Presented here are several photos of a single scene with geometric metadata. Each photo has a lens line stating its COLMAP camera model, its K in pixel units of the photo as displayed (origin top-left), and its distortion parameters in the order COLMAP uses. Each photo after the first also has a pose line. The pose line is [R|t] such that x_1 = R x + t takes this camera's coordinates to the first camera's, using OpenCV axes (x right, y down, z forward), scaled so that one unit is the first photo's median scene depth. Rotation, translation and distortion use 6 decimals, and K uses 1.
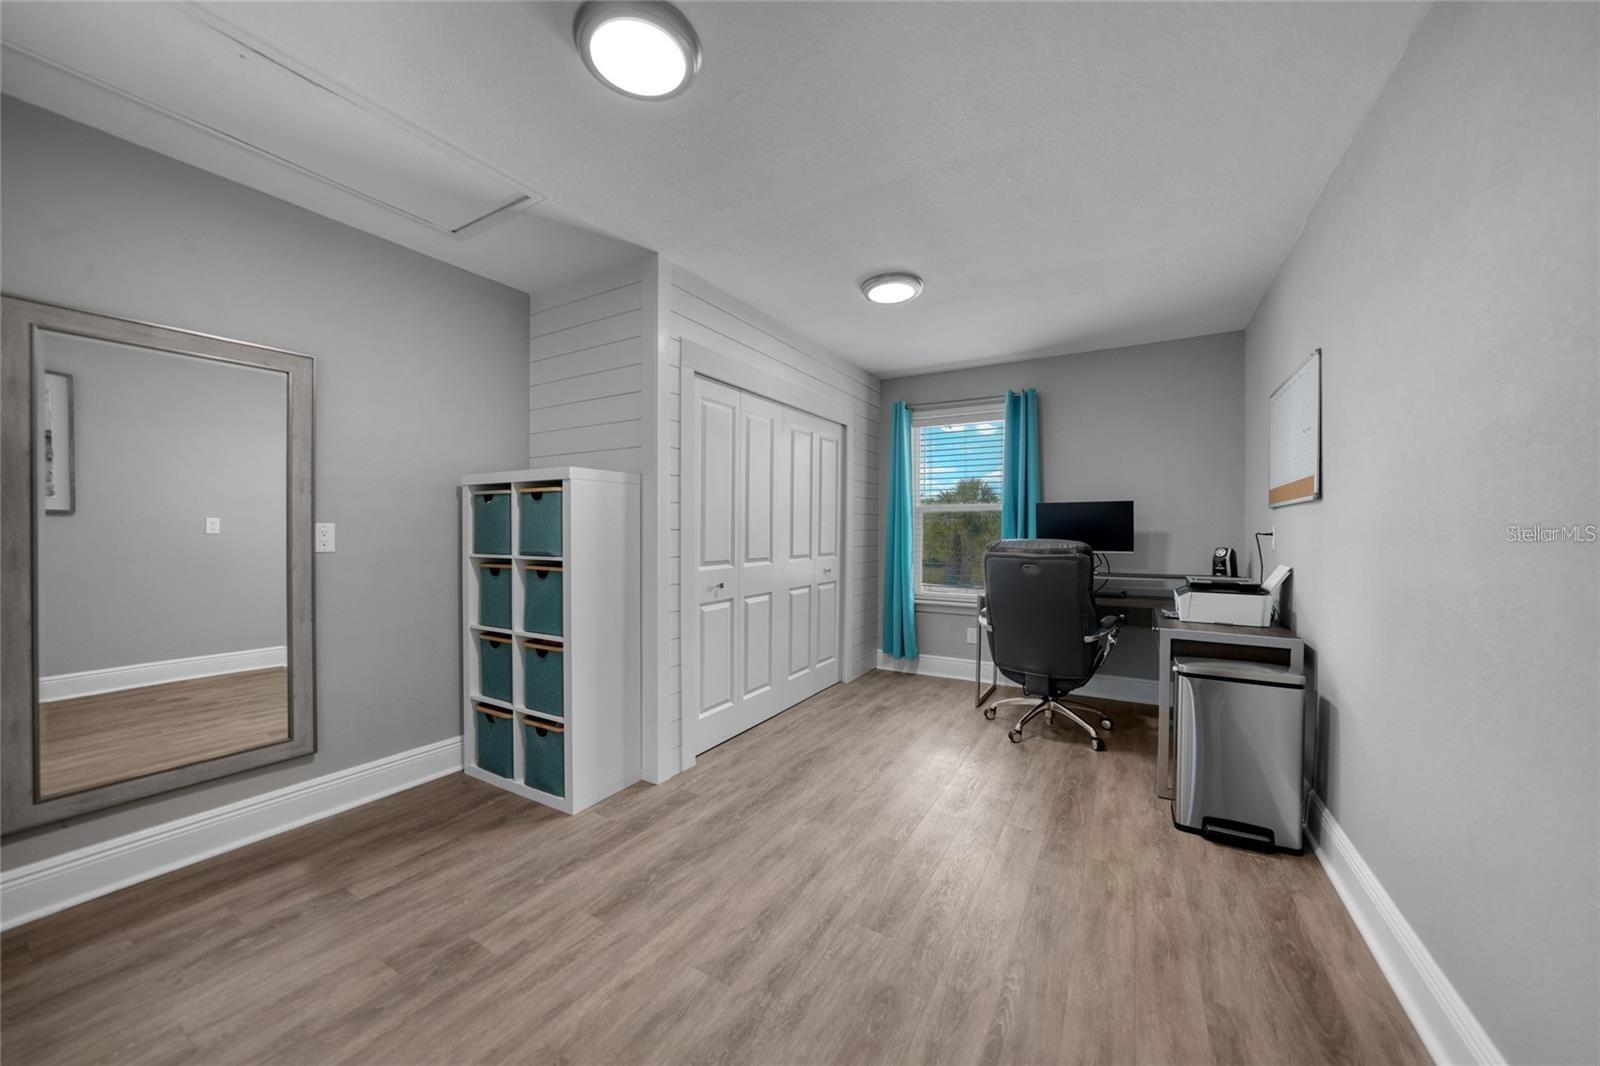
lens RADIAL K [[557.6, 0, 807.3], [0, 557.6, 519.5], [0, 0, 1]] dist [-0.000831, -0.000003]
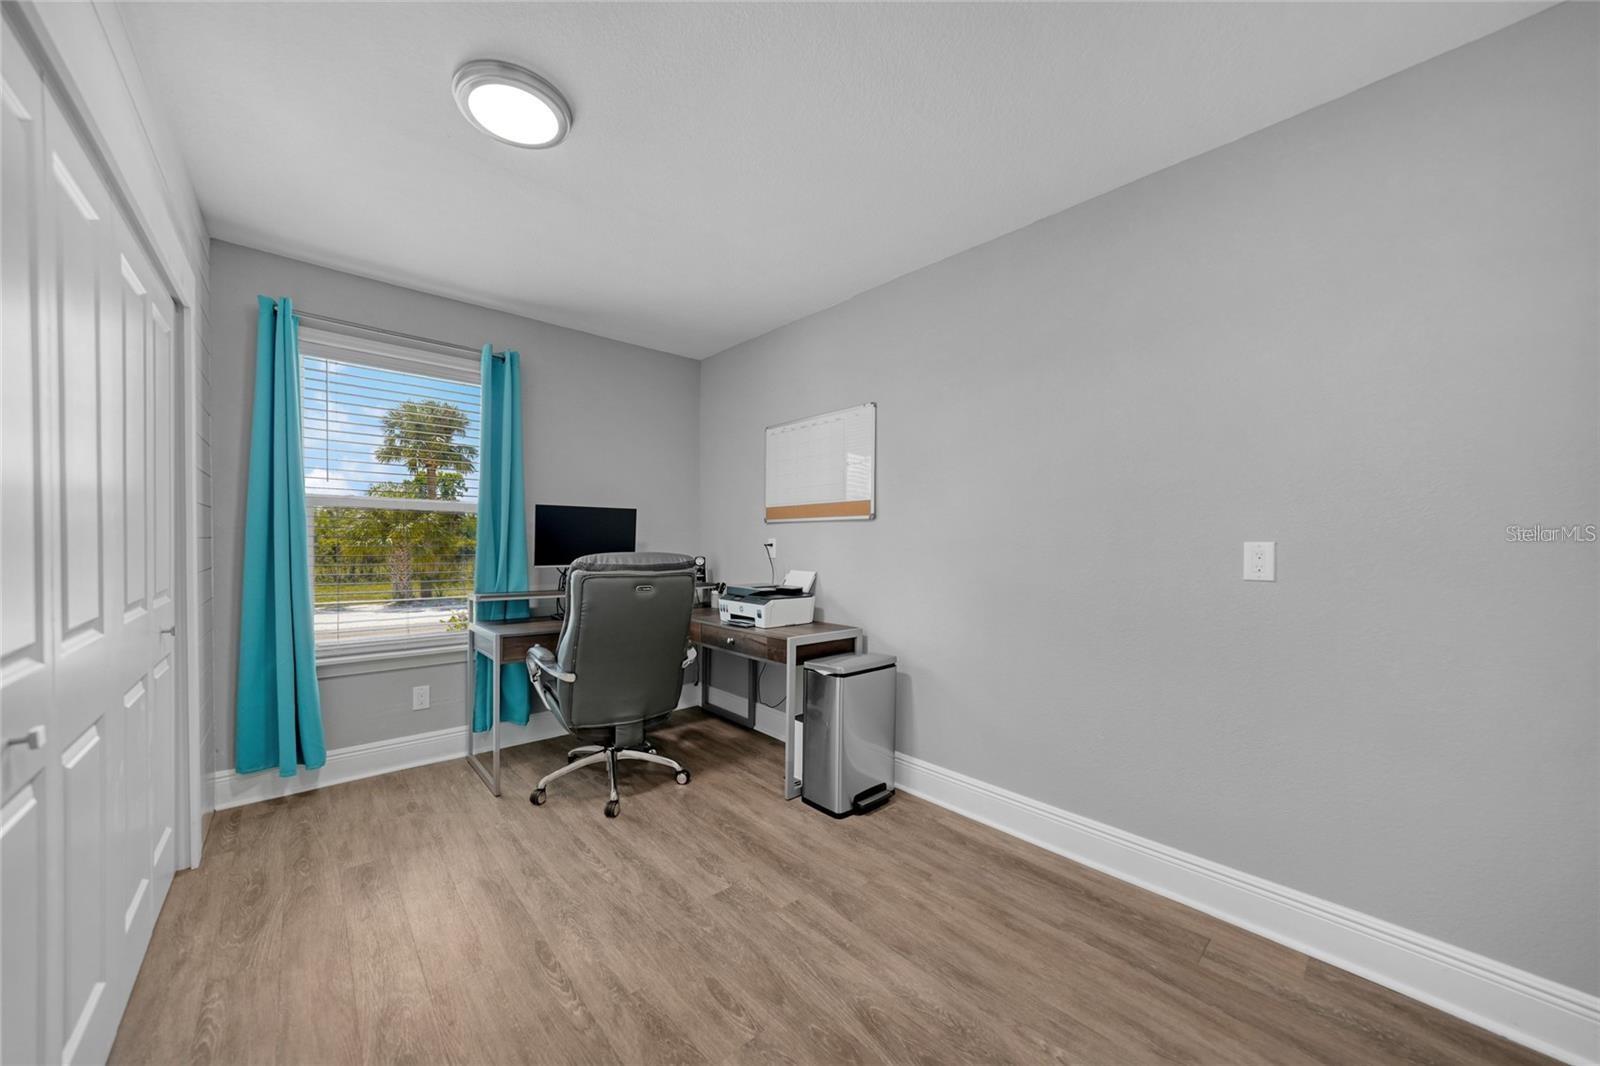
lens RADIAL K [[566.6, 0, 803.2], [0, 566.6, 539.4], [0, 0, 1]] dist [-0.016459, 0.000190]
pose [[0.315634, 0.002090, 0.948879, -0.288524], [-0.027921, 0.999585, 0.007085, 0.003777], [-0.948470, -0.028730, 0.315561, 0.525062]]
